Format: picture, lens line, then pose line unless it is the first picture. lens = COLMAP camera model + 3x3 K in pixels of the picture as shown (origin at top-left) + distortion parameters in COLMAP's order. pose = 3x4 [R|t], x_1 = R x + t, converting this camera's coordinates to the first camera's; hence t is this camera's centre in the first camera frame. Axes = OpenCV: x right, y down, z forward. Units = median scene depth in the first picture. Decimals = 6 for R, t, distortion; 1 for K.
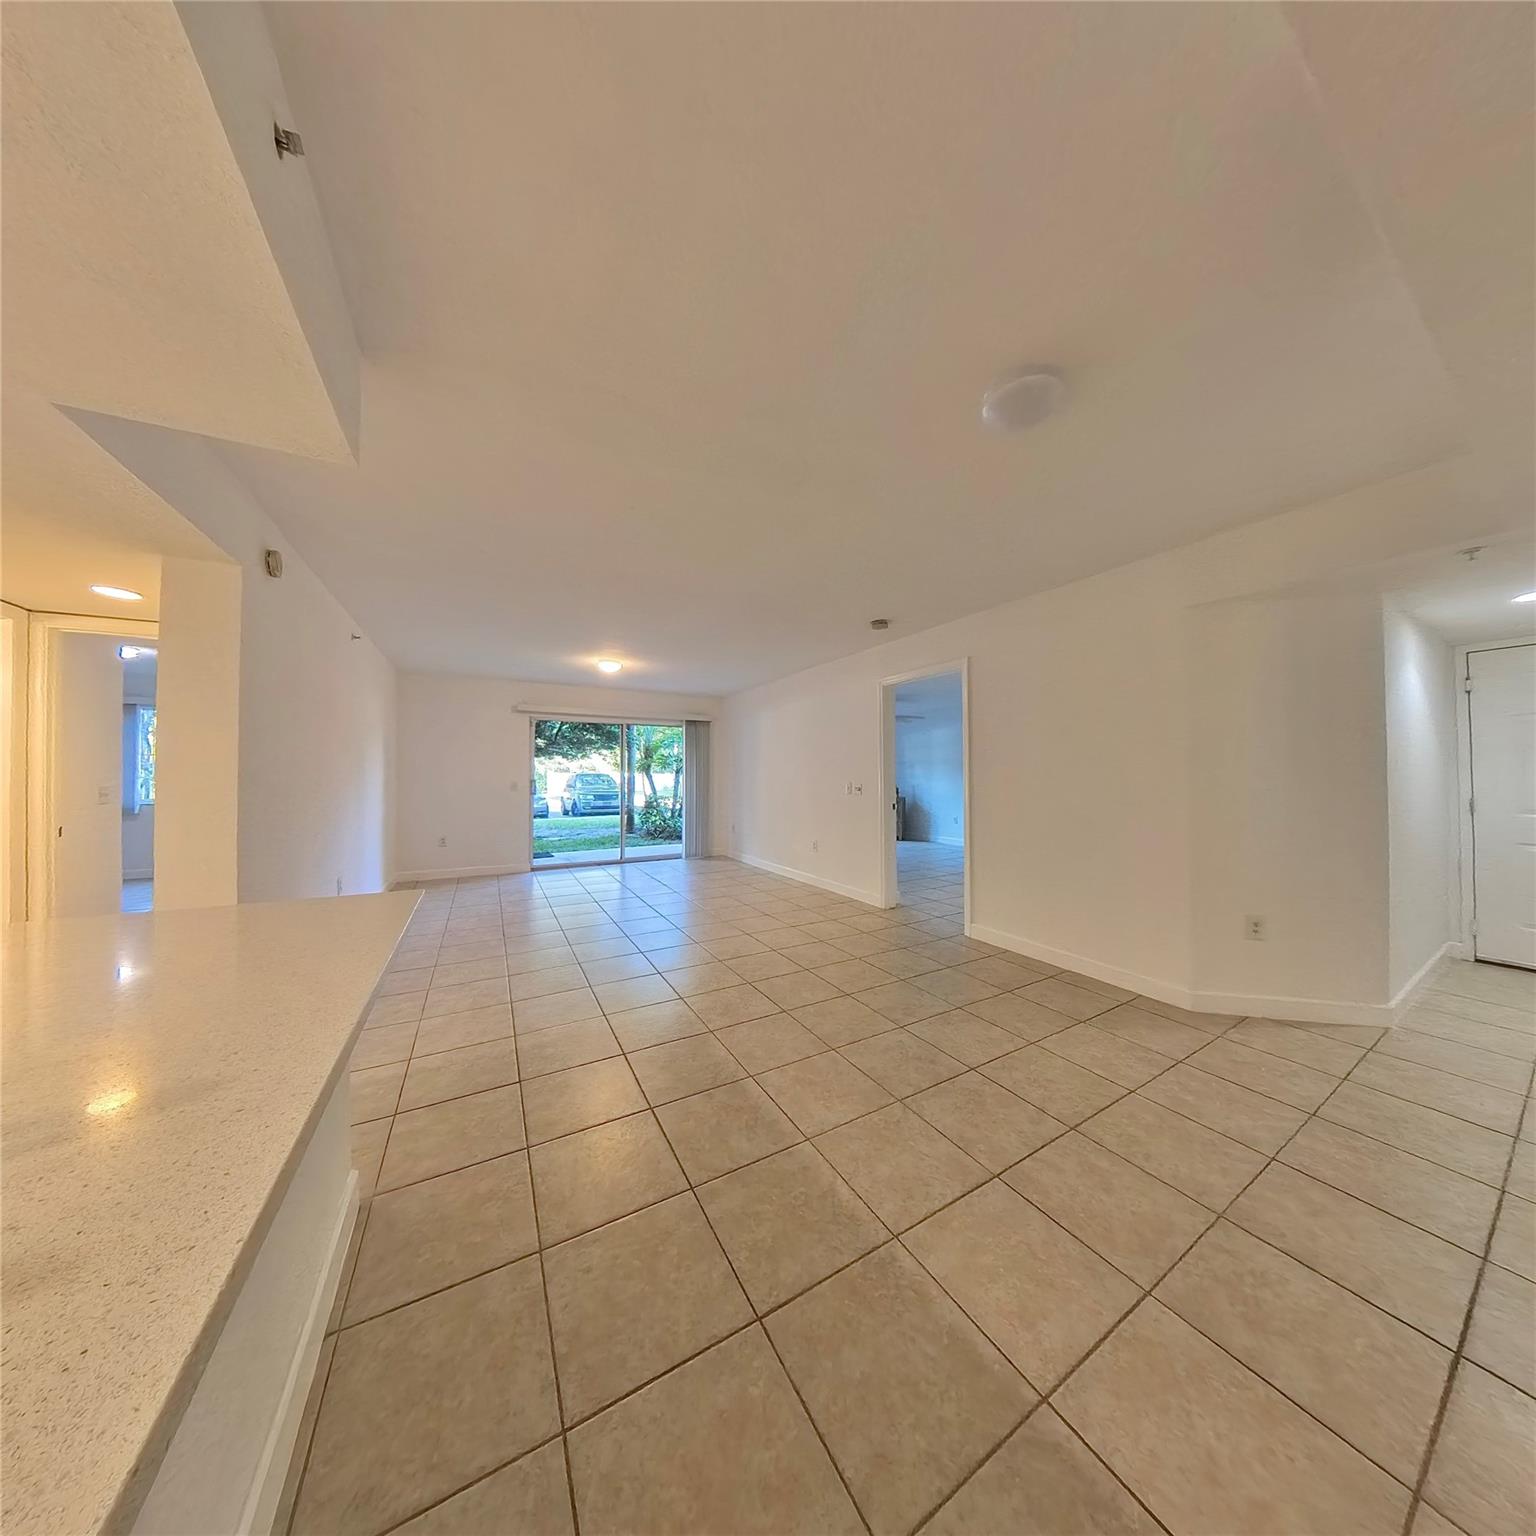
lens RADIAL K [[500.8, 0, 768.6], [0, 500.8, 769.0], [0, 0, 1]] dist [-0.019387, 0.000063]
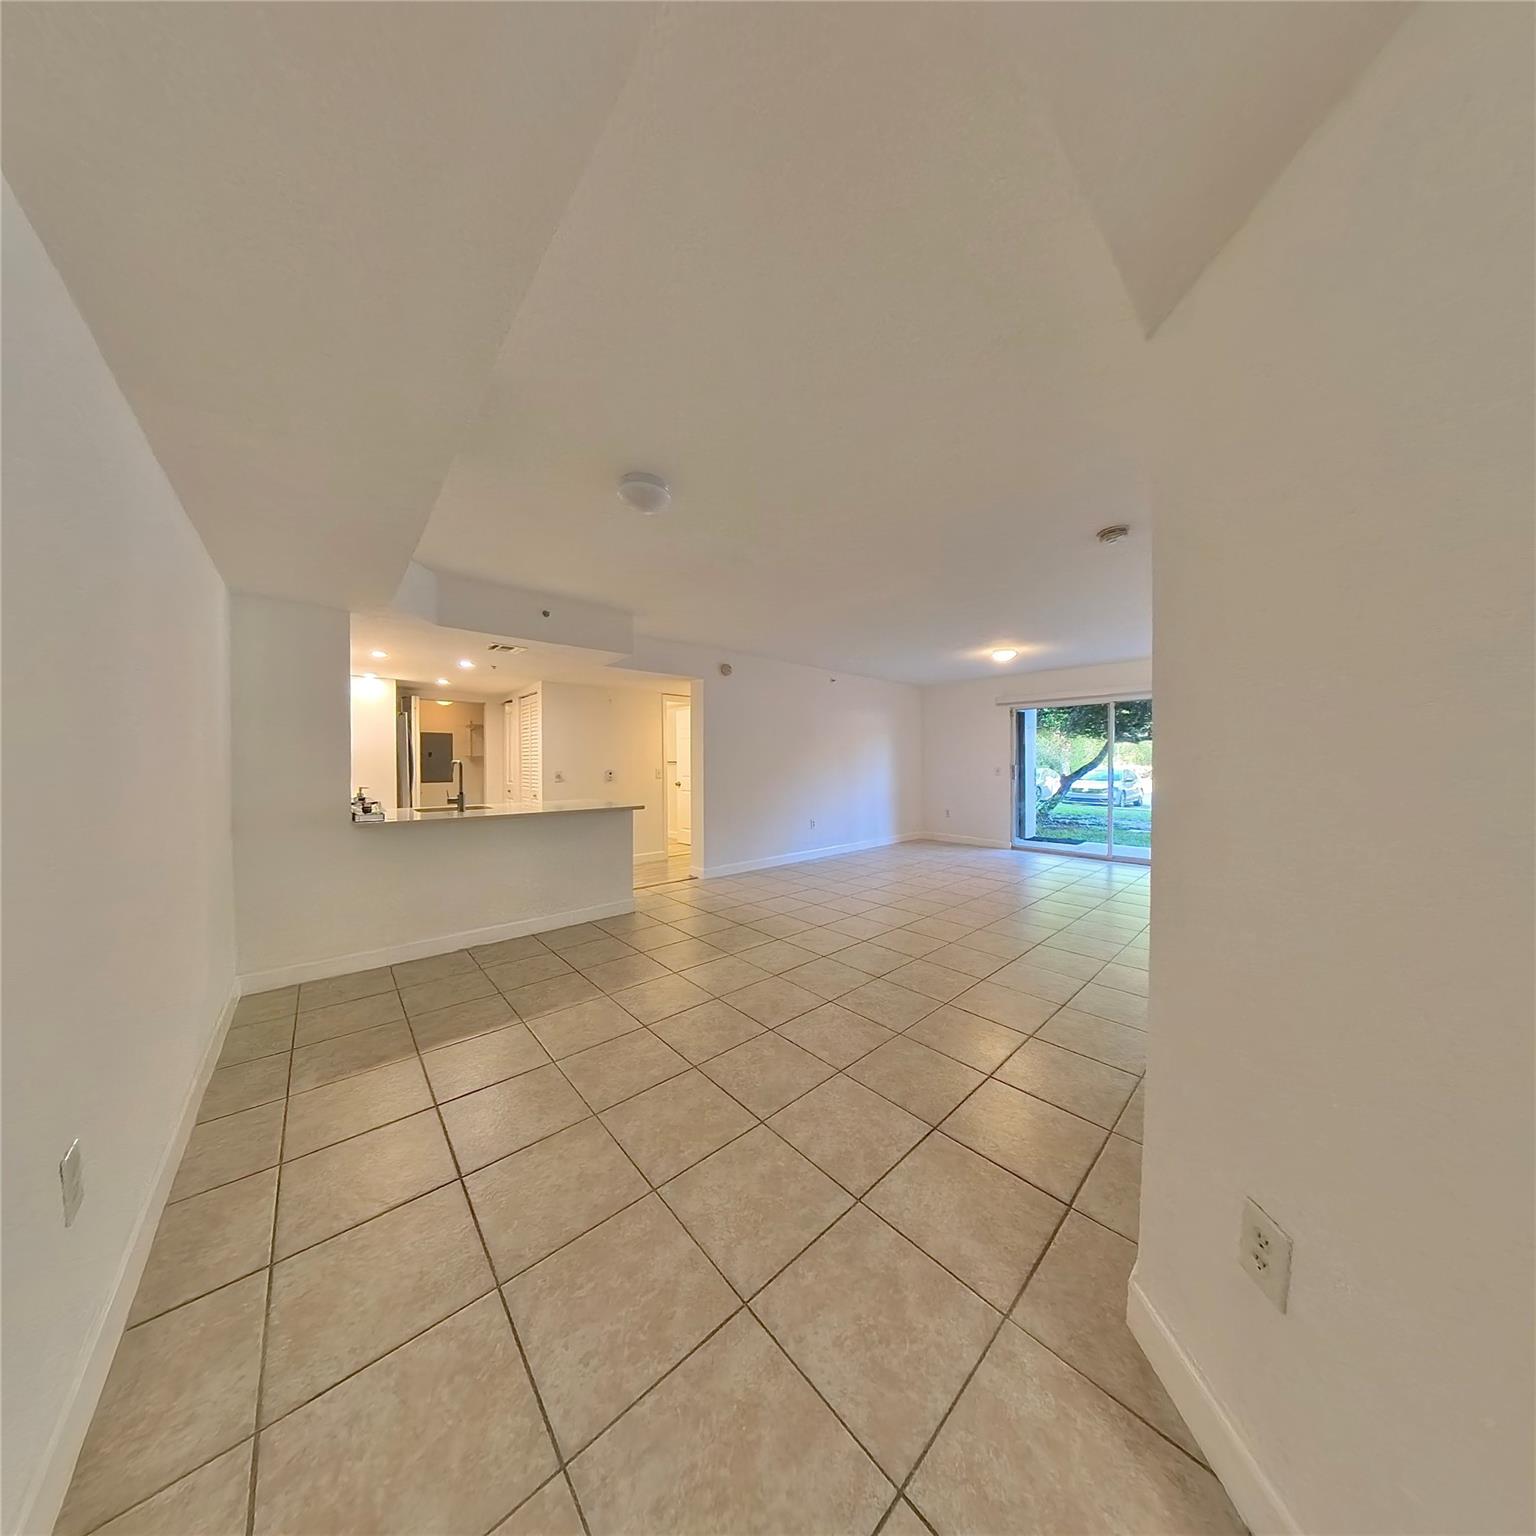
lens RADIAL K [[500.8, 0, 768.6], [0, 500.8, 769.0], [0, 0, 1]] dist [-0.019387, 0.000063]
pose [[0.216553, 0.012698, -0.976188, 1.301245], [0.017111, 0.999712, 0.016800, 0.005483], [0.976121, -0.020342, 0.216273, 0.674601]]
